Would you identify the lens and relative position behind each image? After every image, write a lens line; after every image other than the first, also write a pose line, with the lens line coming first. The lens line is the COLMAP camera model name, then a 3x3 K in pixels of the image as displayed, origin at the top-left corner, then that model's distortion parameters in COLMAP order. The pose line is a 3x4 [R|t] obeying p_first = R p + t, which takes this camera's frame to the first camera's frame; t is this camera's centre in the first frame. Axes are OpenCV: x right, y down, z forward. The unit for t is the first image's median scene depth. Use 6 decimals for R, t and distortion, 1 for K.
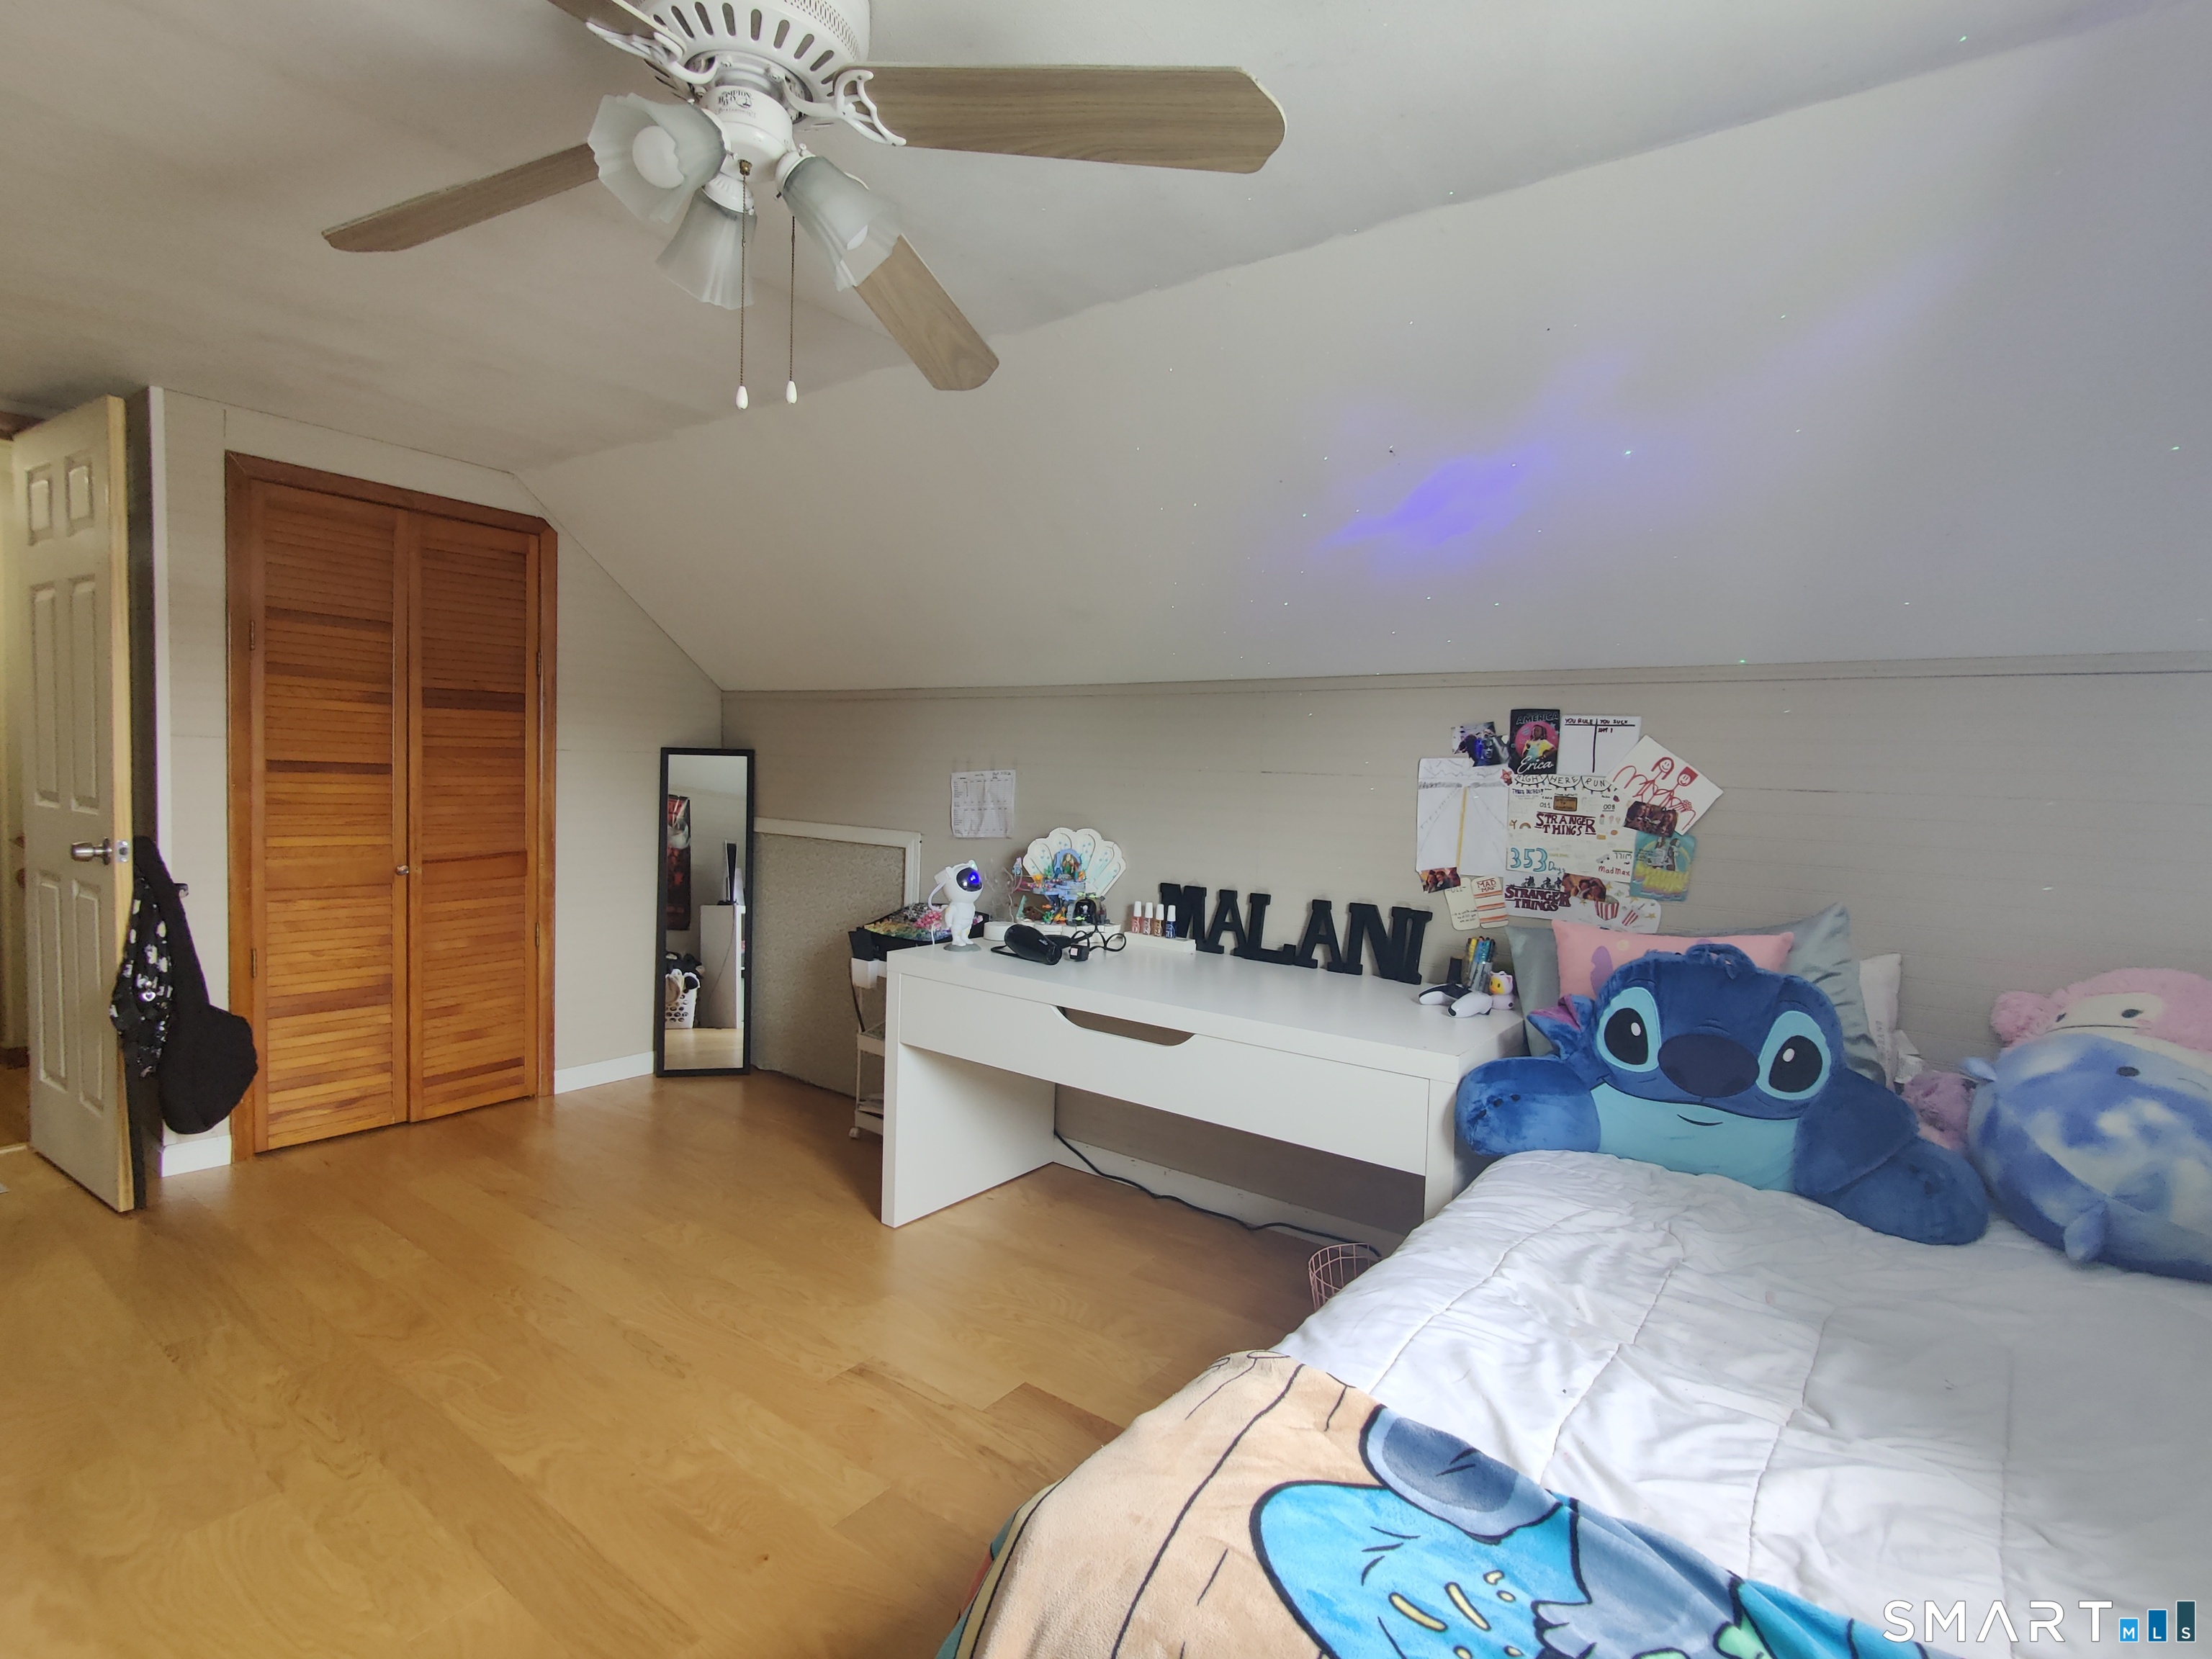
lens RADIAL K [[1082.0, 0, 1106.0], [0, 1082.0, 829.5], [0, 0, 1]] dist [-0.000957, -0.000063]
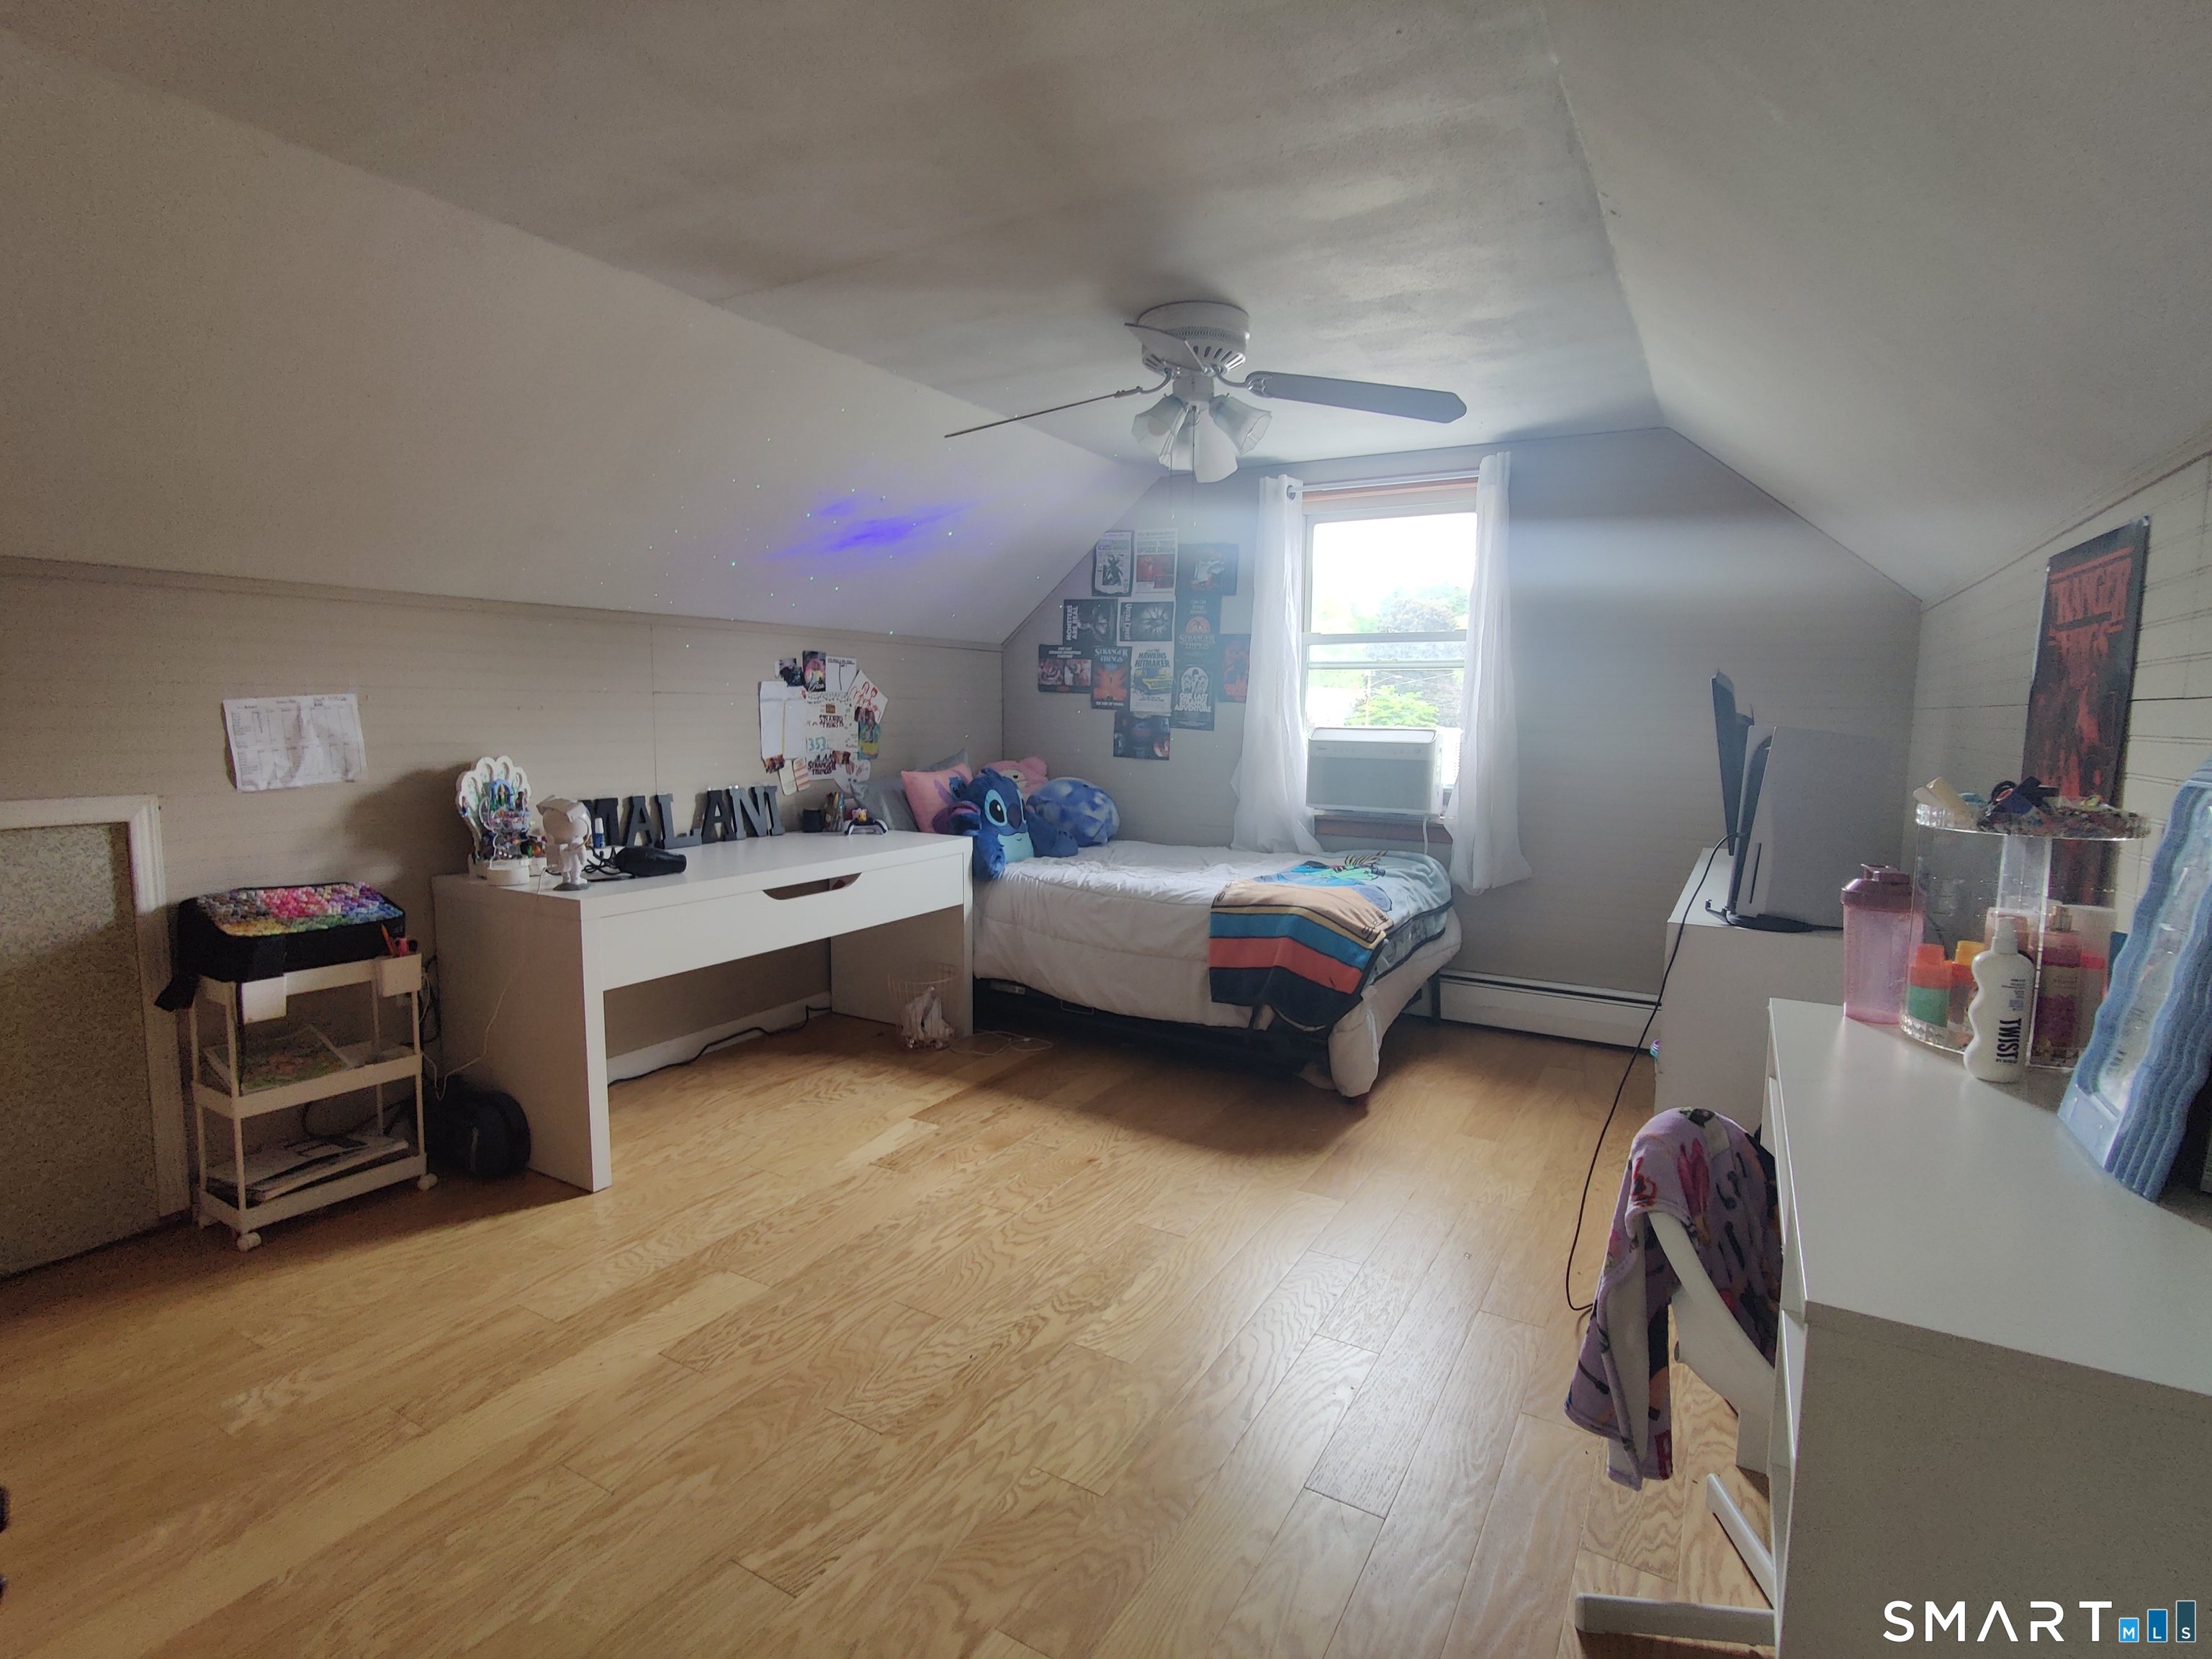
lens RADIAL K [[1082.0, 0, 1106.0], [0, 1082.0, 829.5], [0, 0, 1]] dist [-0.000957, -0.000063]
pose [[-0.104655, -0.145257, 0.983843, -1.292231], [0.042247, 0.987734, 0.150325, -0.073204], [-0.993611, 0.057297, -0.097234, 0.738712]]
